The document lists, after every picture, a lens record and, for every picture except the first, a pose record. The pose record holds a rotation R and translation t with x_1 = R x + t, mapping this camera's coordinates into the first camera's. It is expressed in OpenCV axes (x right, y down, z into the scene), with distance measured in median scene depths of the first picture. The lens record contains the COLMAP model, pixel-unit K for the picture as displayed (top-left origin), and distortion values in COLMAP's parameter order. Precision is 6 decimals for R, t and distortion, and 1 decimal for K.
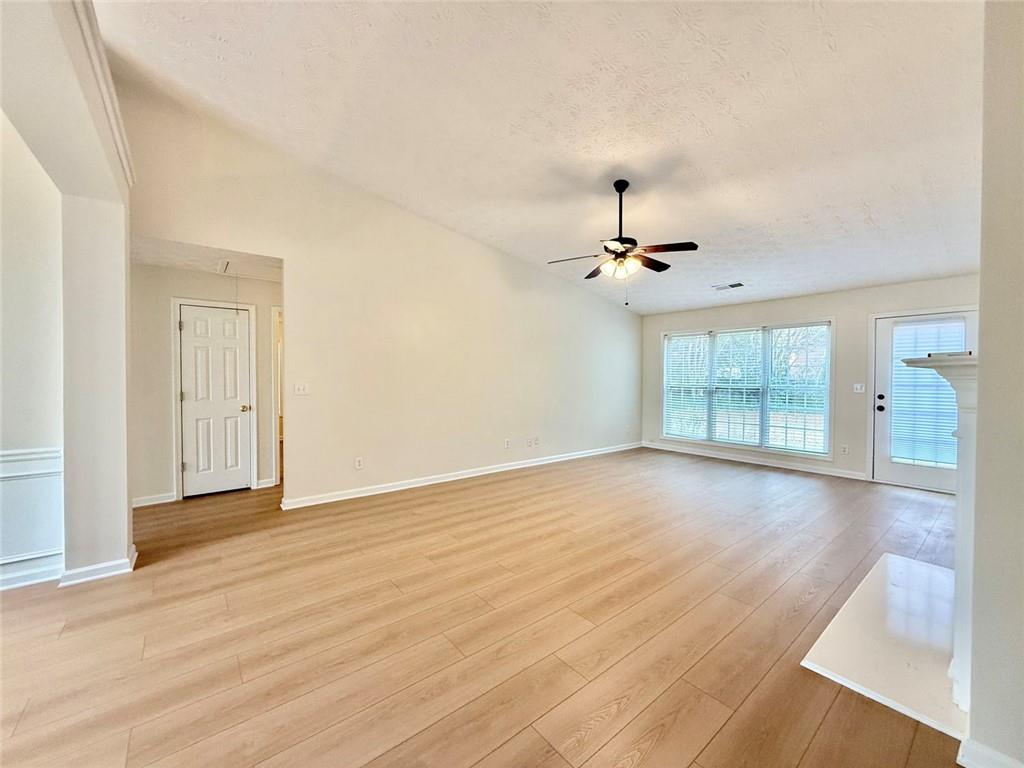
lens RADIAL K [[406.3, 0, 519.4], [0, 406.3, 381.3], [0, 0, 1]] dist [0.000534, 0.000343]
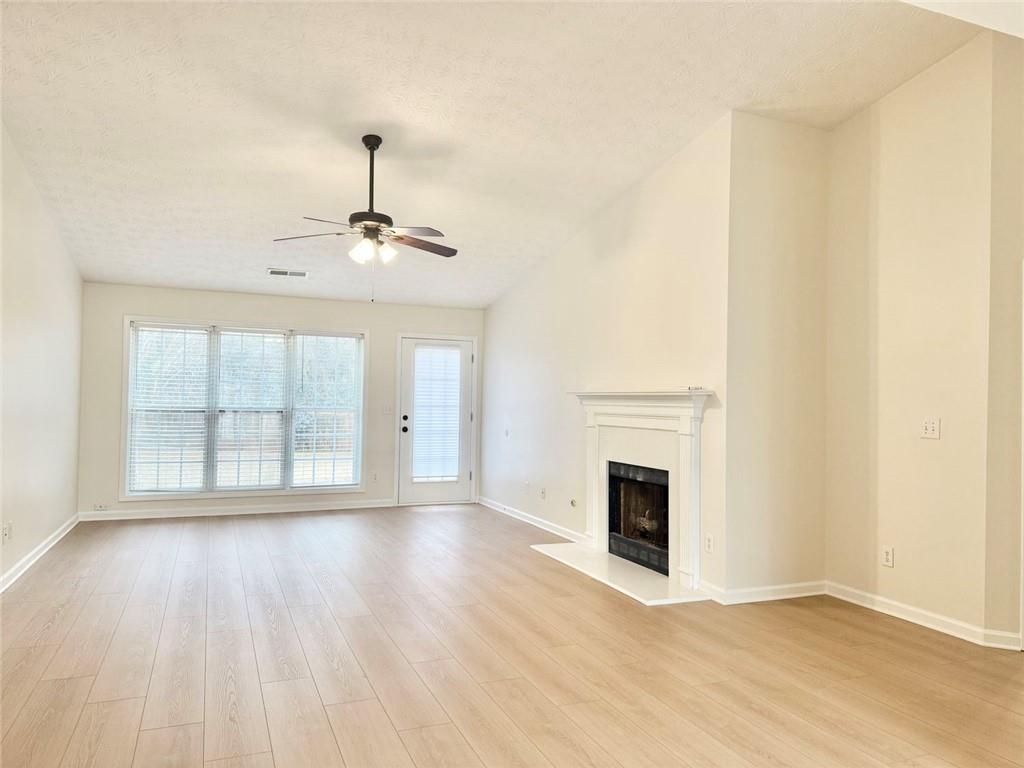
lens RADIAL K [[711.0, 0, 496.2], [0, 711.0, 386.7], [0, 0, 1]] dist [0.024619, -0.036457]
pose [[0.291579, 0.020947, 0.956317, -0.674075], [-0.002426, 0.999773, -0.021159, -0.000631], [-0.956544, 0.003849, 0.291564, 0.285759]]
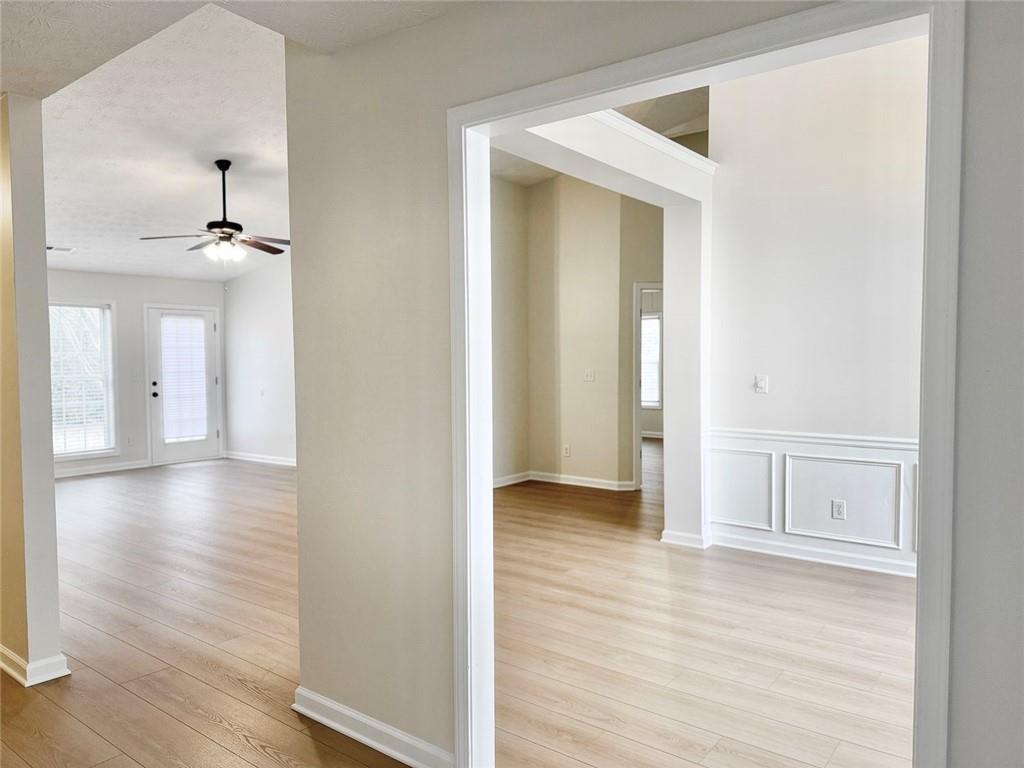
lens RADIAL K [[711.0, 0, 509.2], [0, 711.0, 381.3], [0, 0, 1]] dist [0.024619, -0.036457]
pose [[-0.233373, -0.032195, 0.971854, -1.086641], [0.023688, 0.998967, 0.038781, -0.017087], [-0.972099, 0.032071, -0.232369, 0.530545]]
